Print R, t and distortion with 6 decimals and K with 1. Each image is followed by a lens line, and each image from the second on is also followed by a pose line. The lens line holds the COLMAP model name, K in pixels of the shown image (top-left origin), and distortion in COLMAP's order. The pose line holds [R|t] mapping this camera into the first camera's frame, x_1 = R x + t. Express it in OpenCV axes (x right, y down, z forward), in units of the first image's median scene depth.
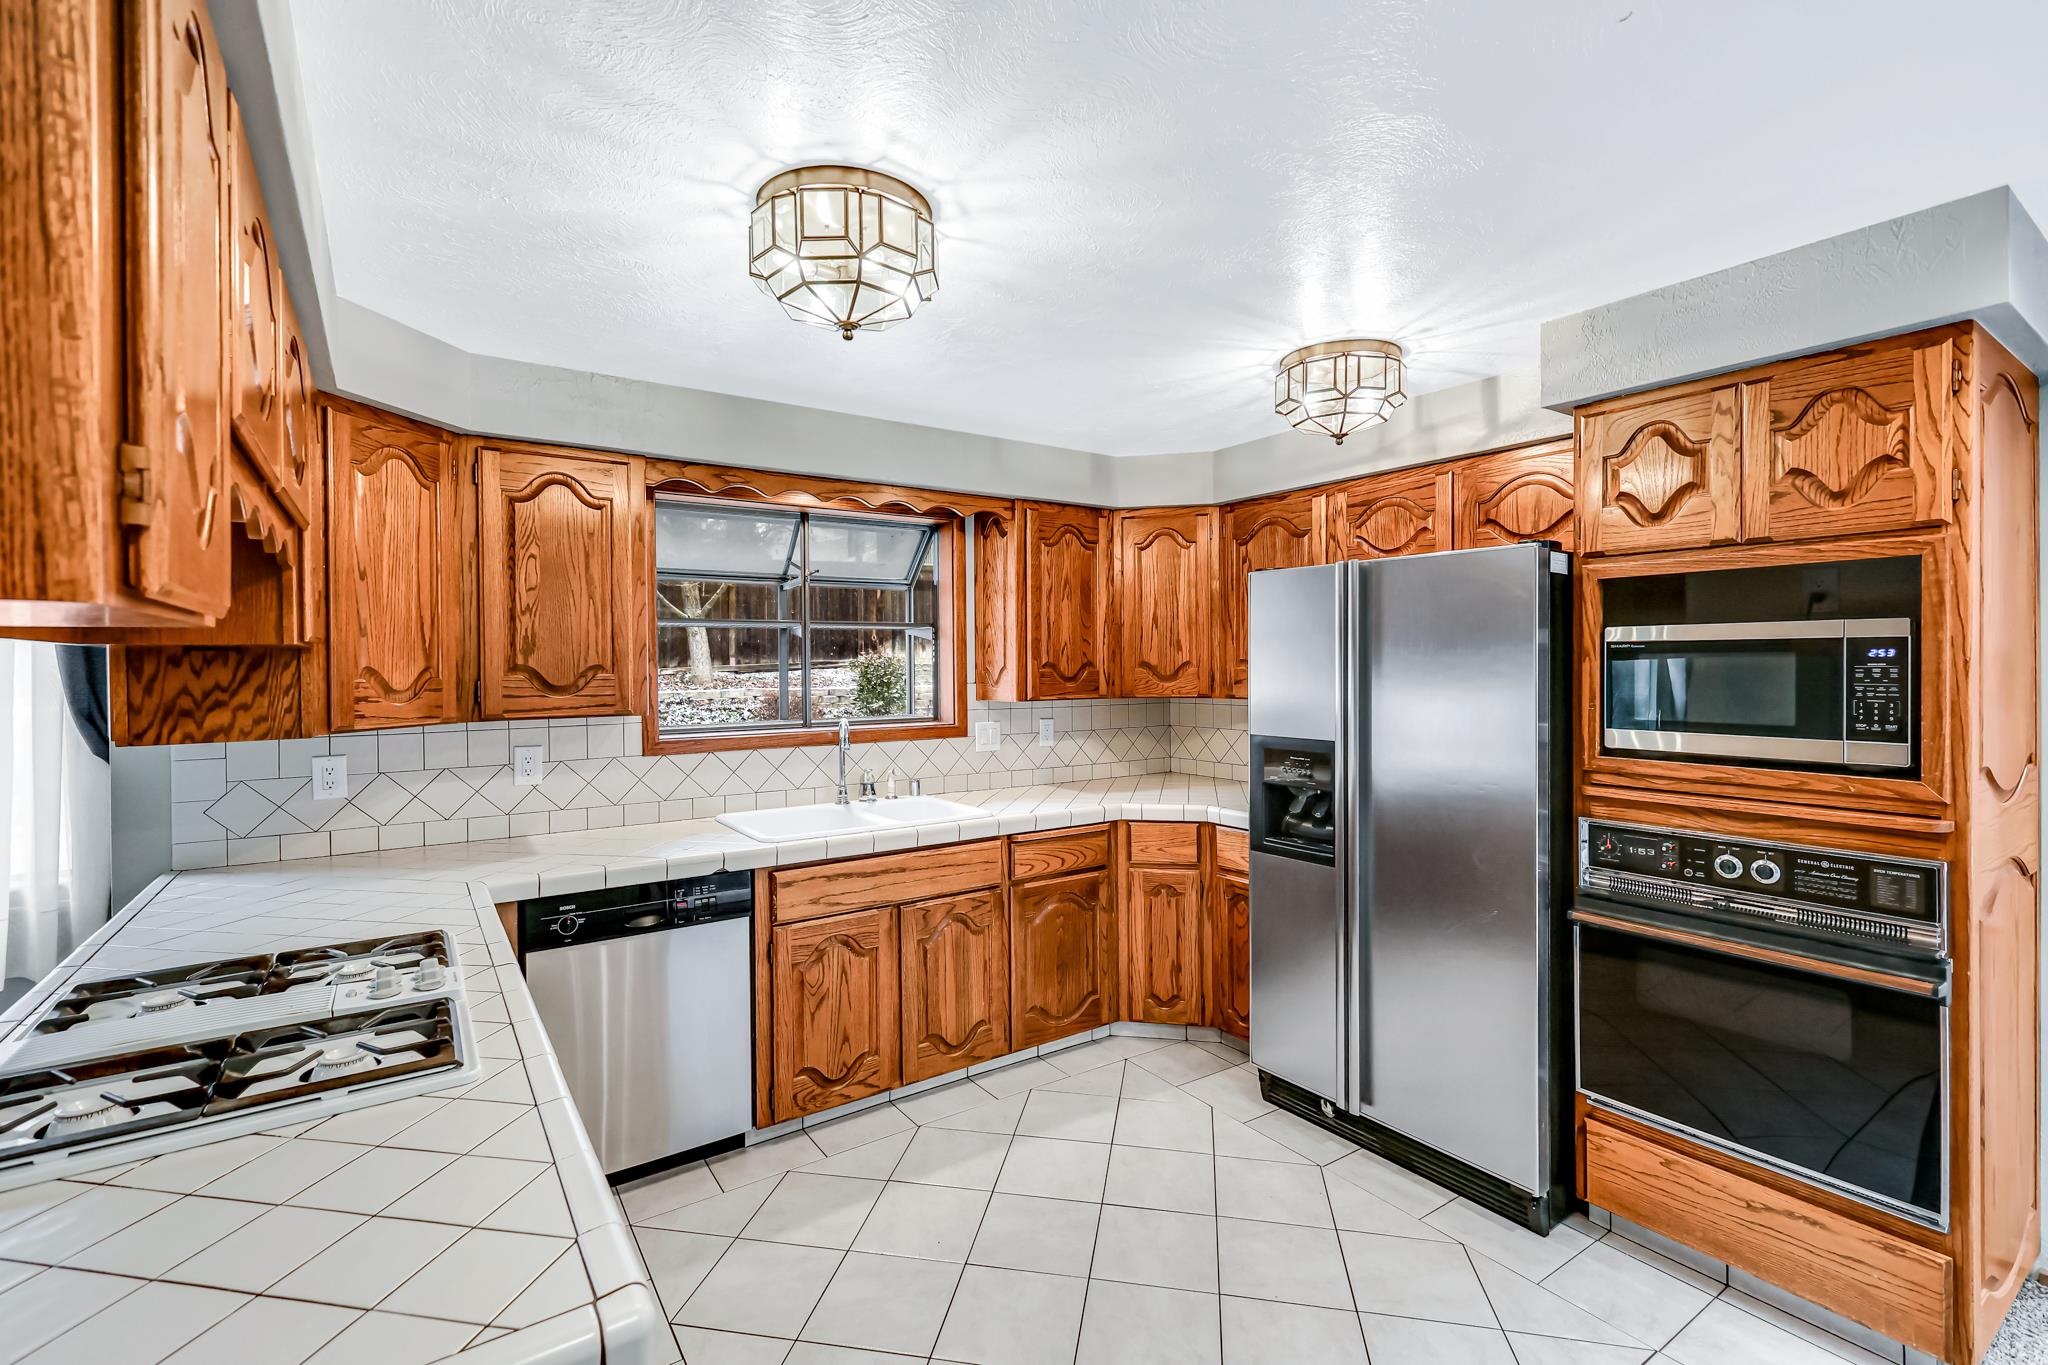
lens RADIAL K [[907.1, 0, 1019.1], [0, 907.1, 668.2], [0, 0, 1]] dist [0.003968, -0.000362]
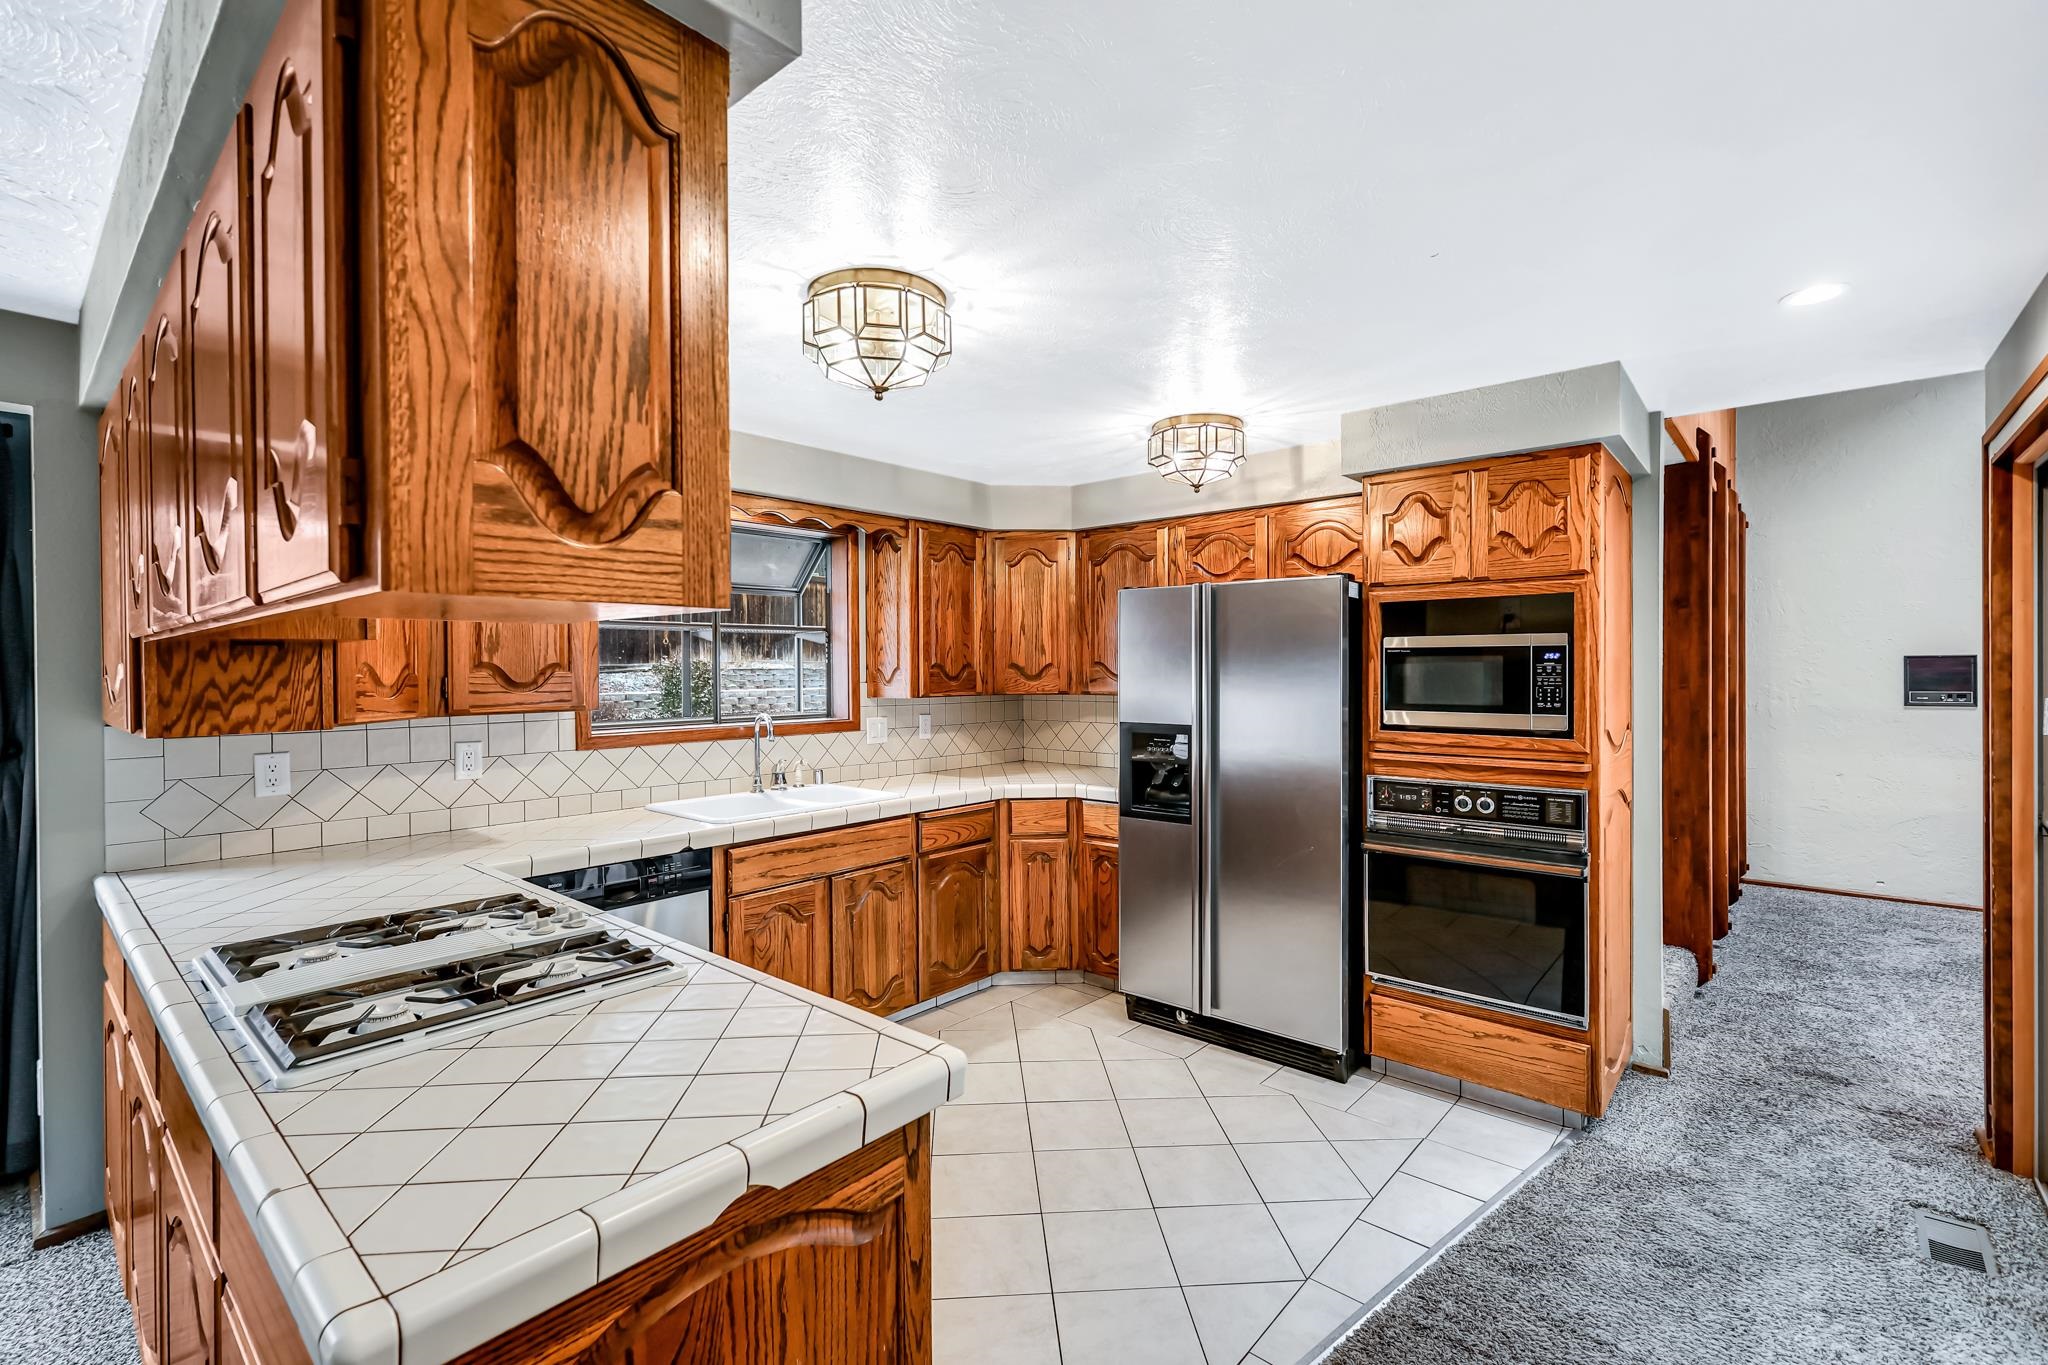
lens RADIAL K [[900.7, 0, 1023.2], [0, 900.7, 674.4], [0, 0, 1]] dist [0.002335, 0.000755]
pose [[0.967246, -0.000015, 0.253841, -0.213481], [0.000170, 1.000000, -0.000589, 0.010993], [-0.253841, 0.000613, 0.967246, -0.171344]]
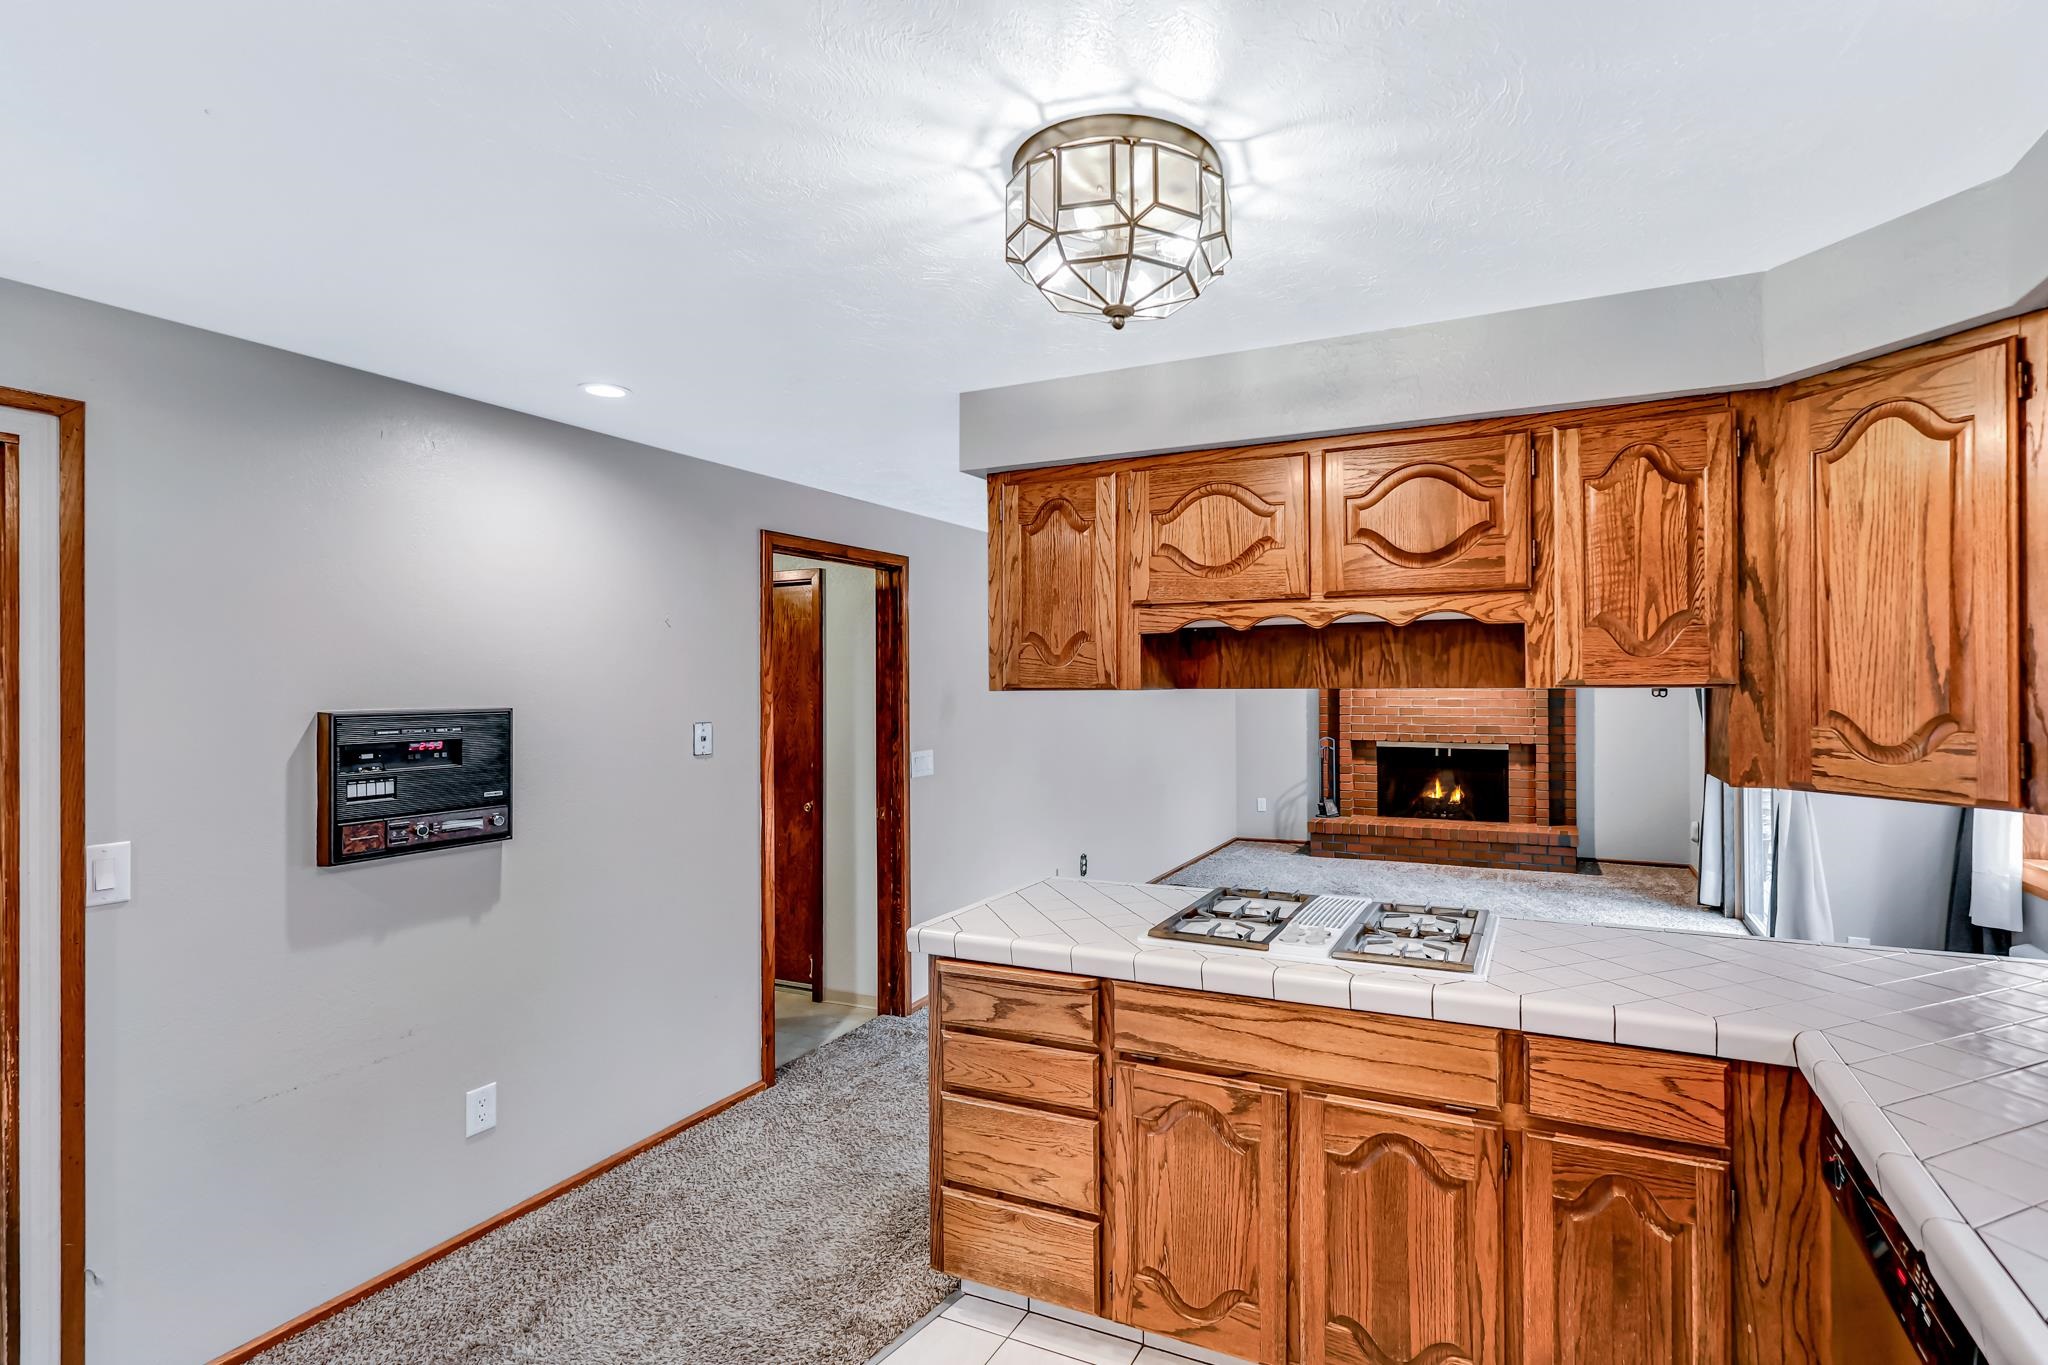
lens RADIAL K [[941.1, 0, 1146.2], [0, 941.1, 679.7], [0, 0, 1]] dist [0.003482, 0.000434]
pose [[-0.848322, 0.011067, -0.529364, 0.172343], [0.010266, 0.999937, 0.004453, -0.032421], [0.529380, -0.001657, -0.848383, 1.183467]]
